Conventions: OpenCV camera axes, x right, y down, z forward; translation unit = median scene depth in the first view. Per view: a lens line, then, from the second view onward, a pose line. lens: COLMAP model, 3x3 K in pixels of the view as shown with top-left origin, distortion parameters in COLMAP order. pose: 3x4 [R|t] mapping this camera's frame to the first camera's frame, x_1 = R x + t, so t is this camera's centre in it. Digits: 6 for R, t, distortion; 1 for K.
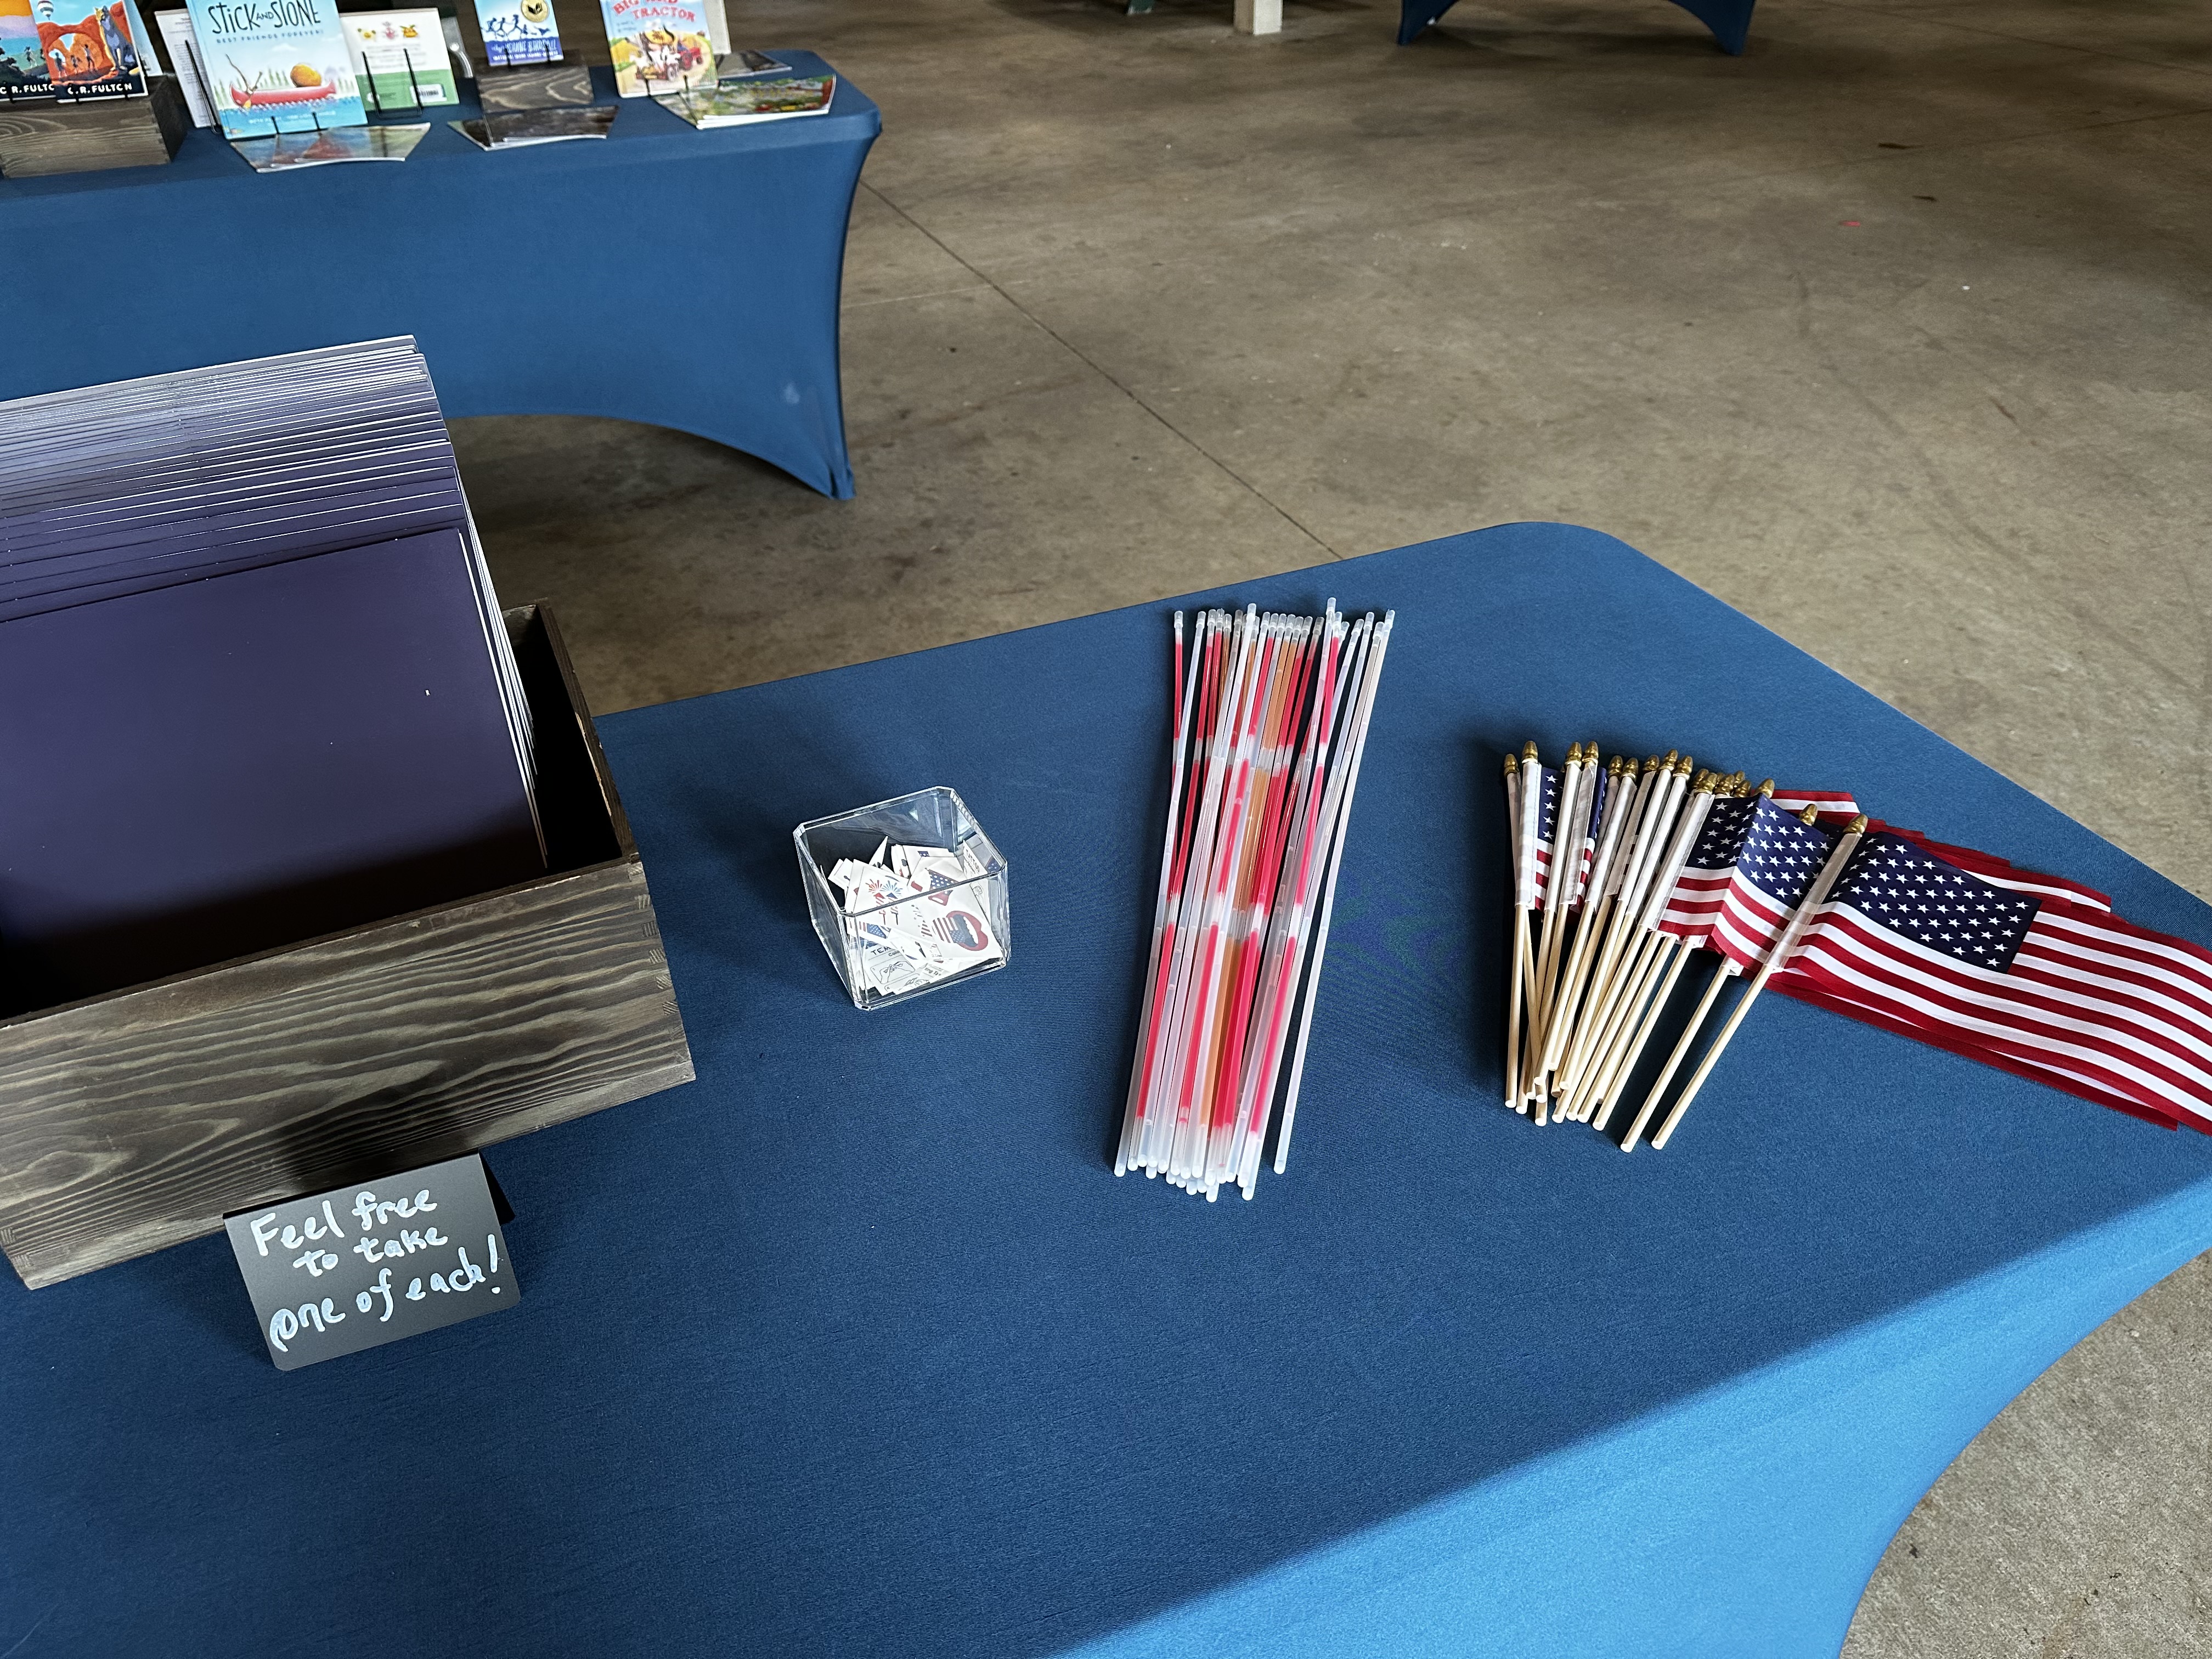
lens RADIAL K [[1553.5, 0, 1105.7], [0, 1553.5, 828.8], [0, 0, 1]] dist [0.037350, -0.045073]
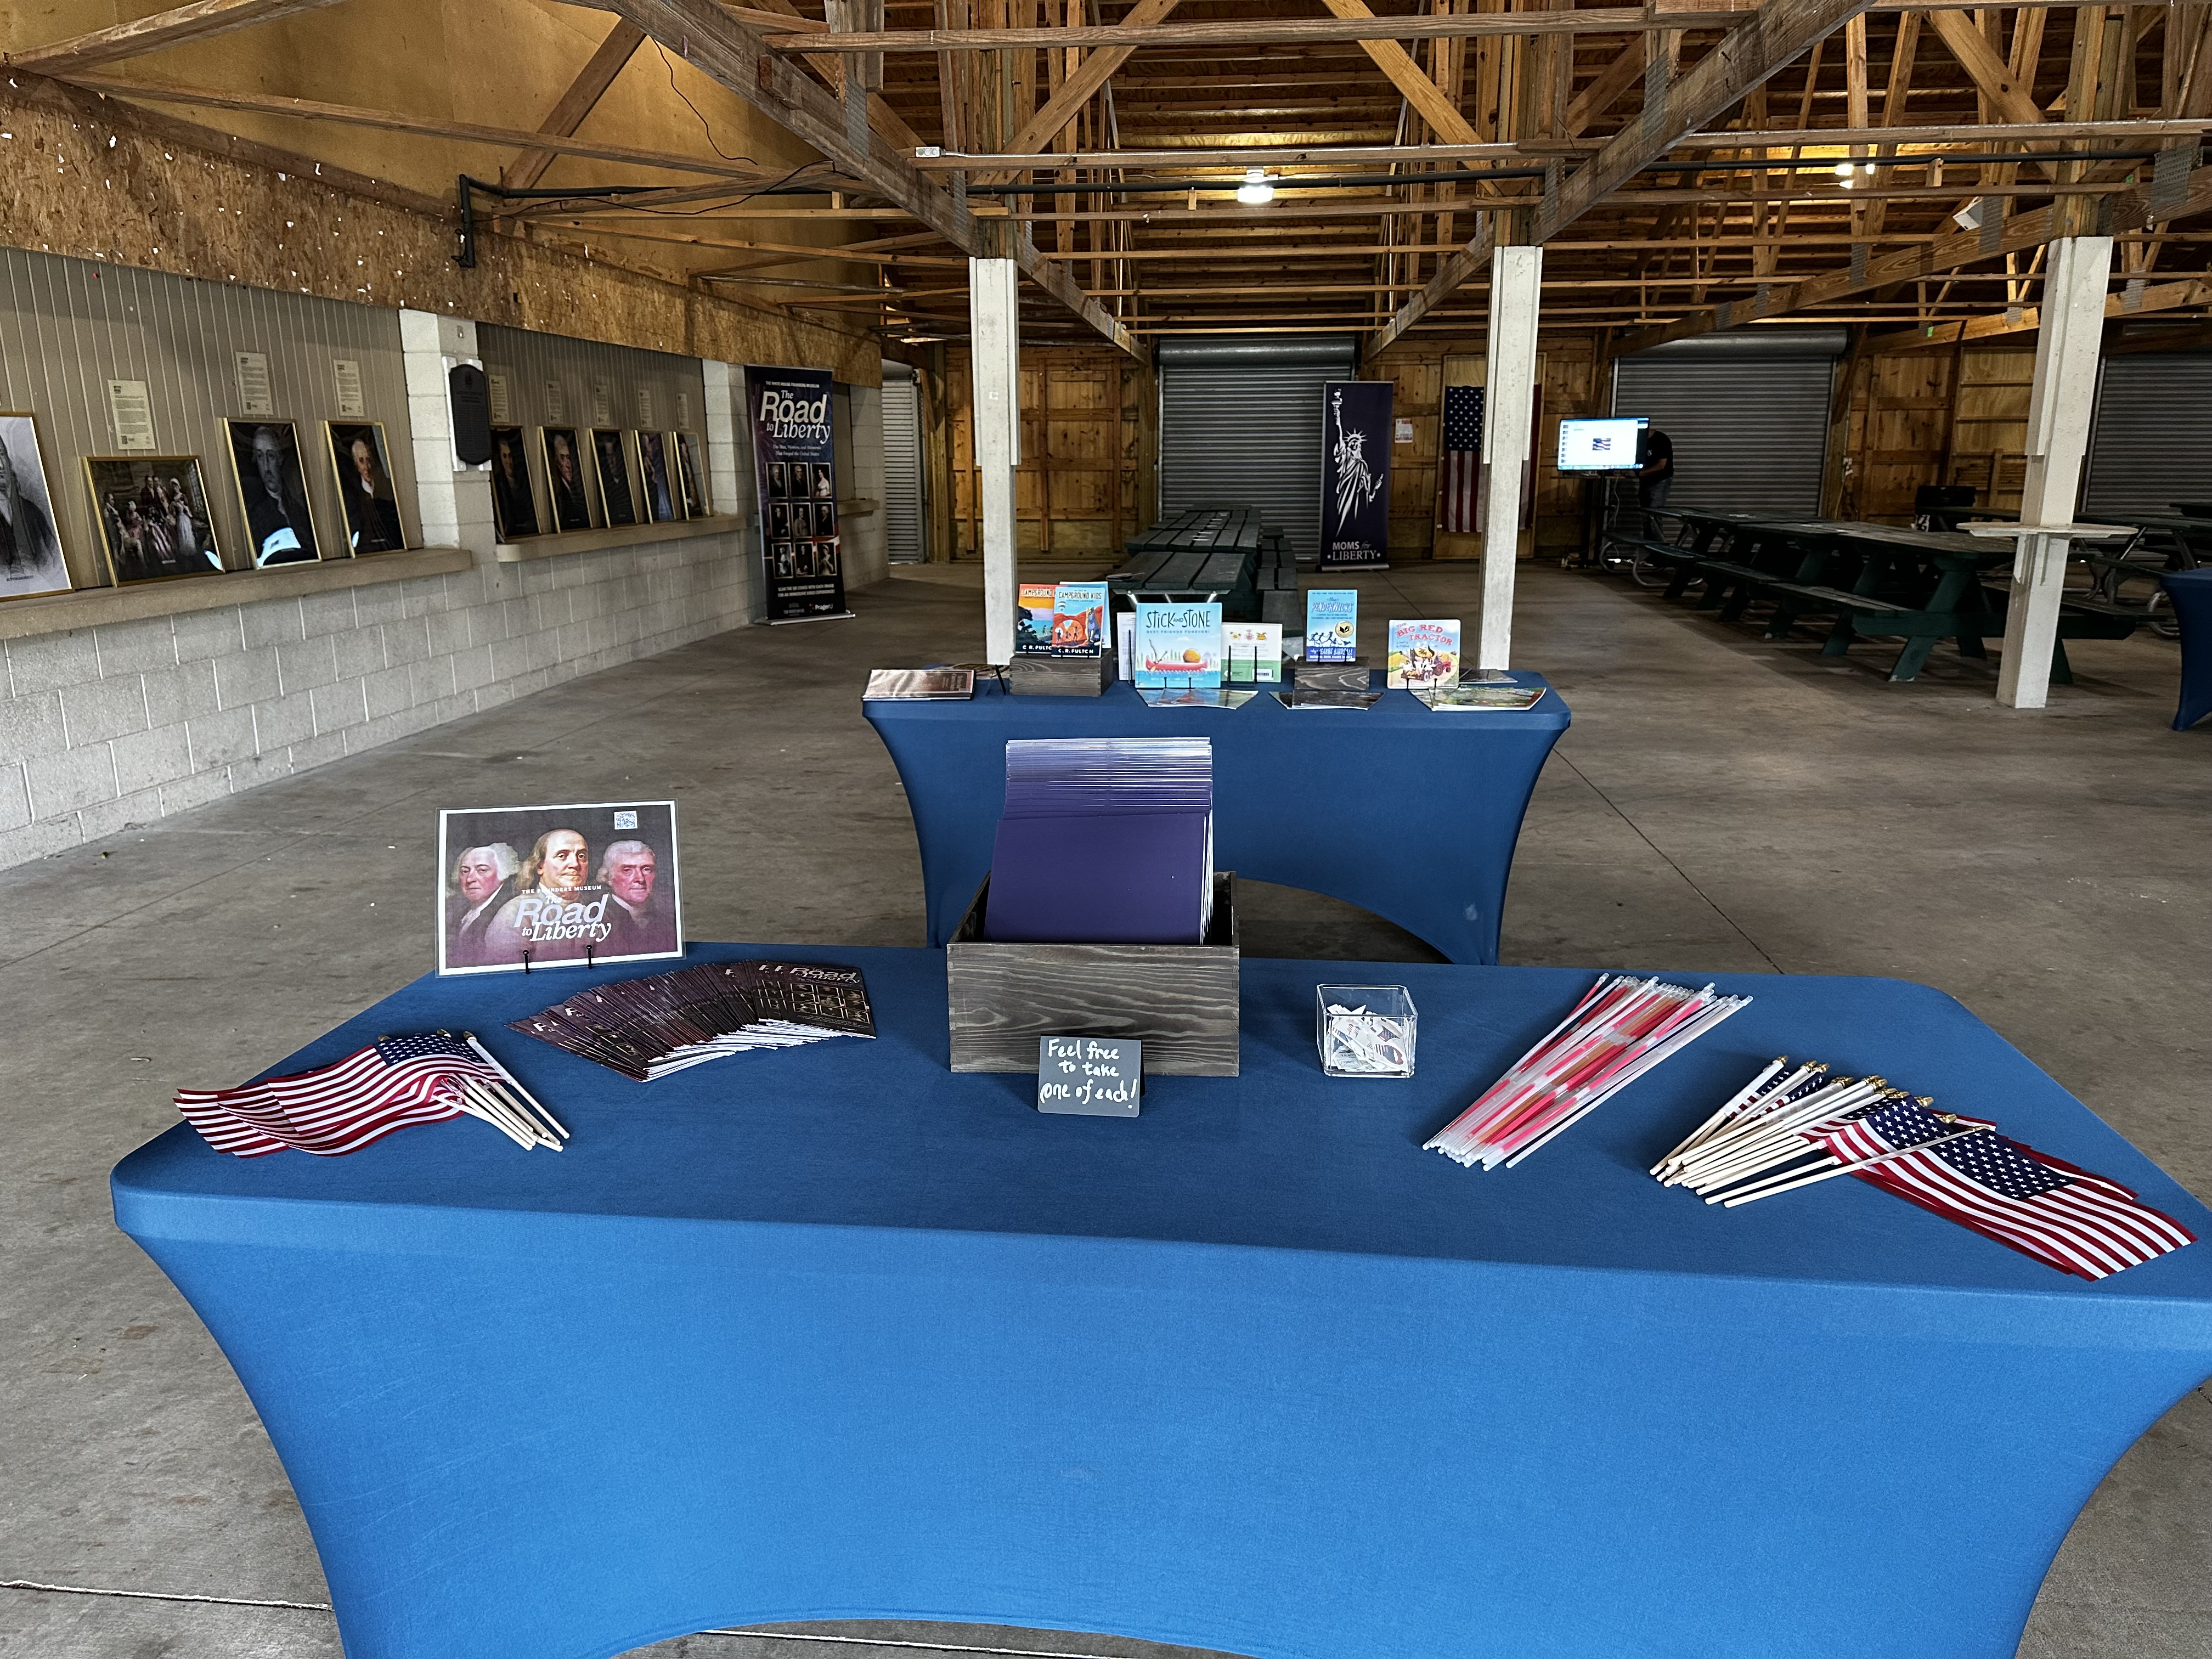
lens RADIAL K [[1553.5, 0, 1098.7], [0, 1553.5, 836.4], [0, 0, 1]] dist [0.037350, -0.045073]
pose [[0.878860, 0.133794, -0.457934, 0.133307], [-0.288307, 0.913717, -0.286356, 0.147708], [0.380110, 0.383693, 0.841603, -0.256662]]
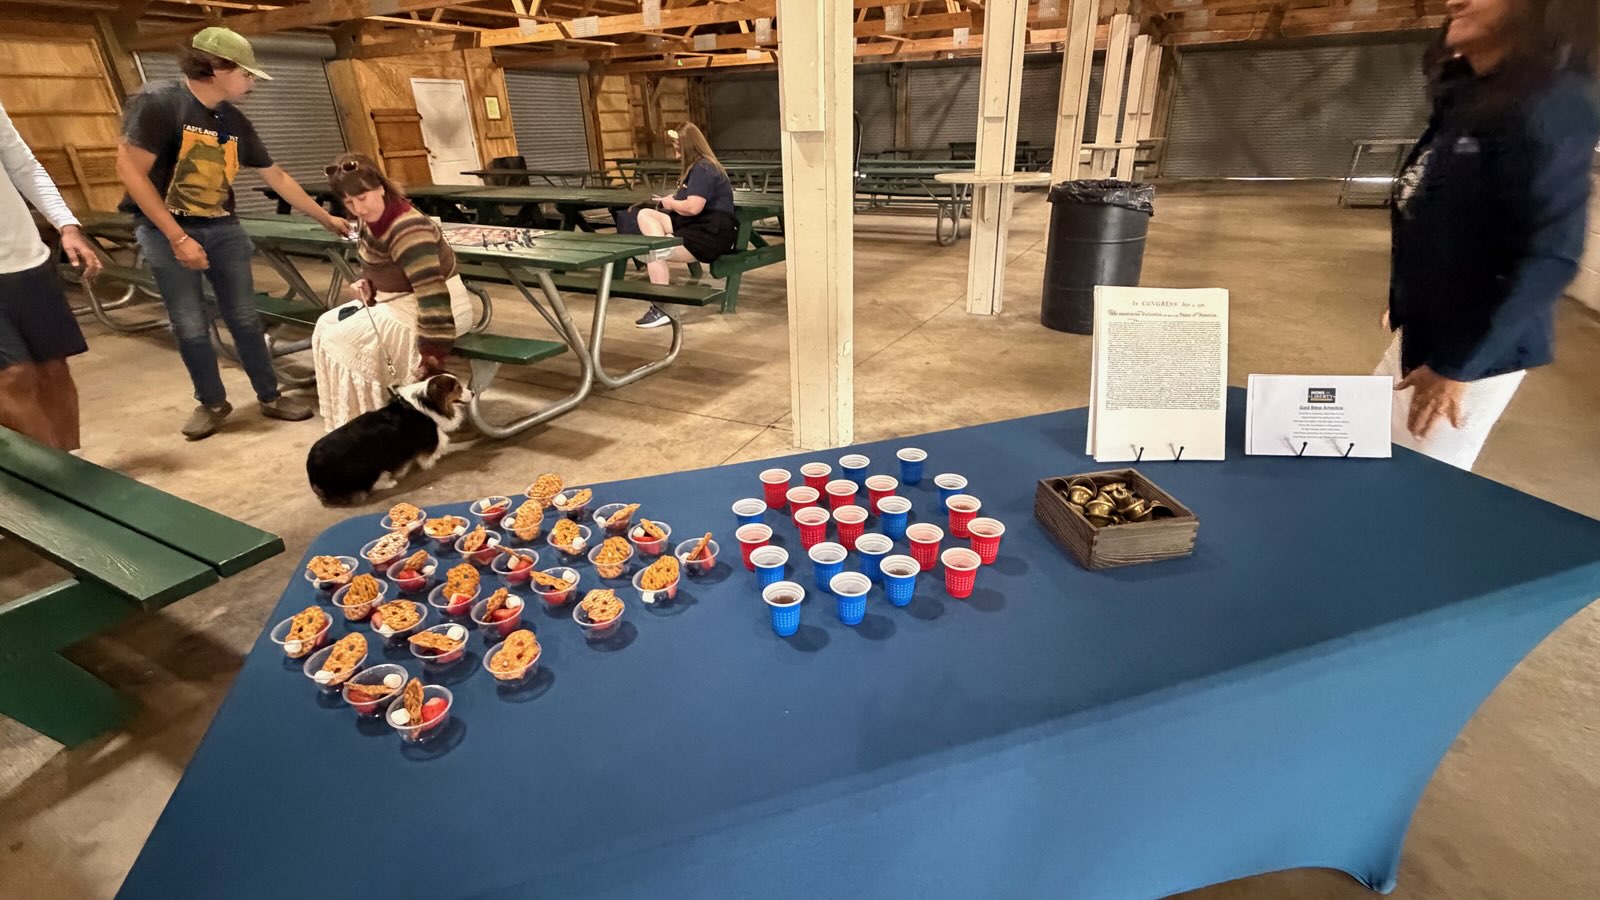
lens RADIAL K [[731.9, 0, 796.8], [0, 731.9, 458.7], [0, 0, 1]] dist [-0.007779, 0.004831]
pose [[0.775229, -0.258827, 0.576219, 0.504526], [0.368668, 0.926112, -0.080003, -1.601054], [-0.512936, 0.274454, 0.813371, 2.237317]]
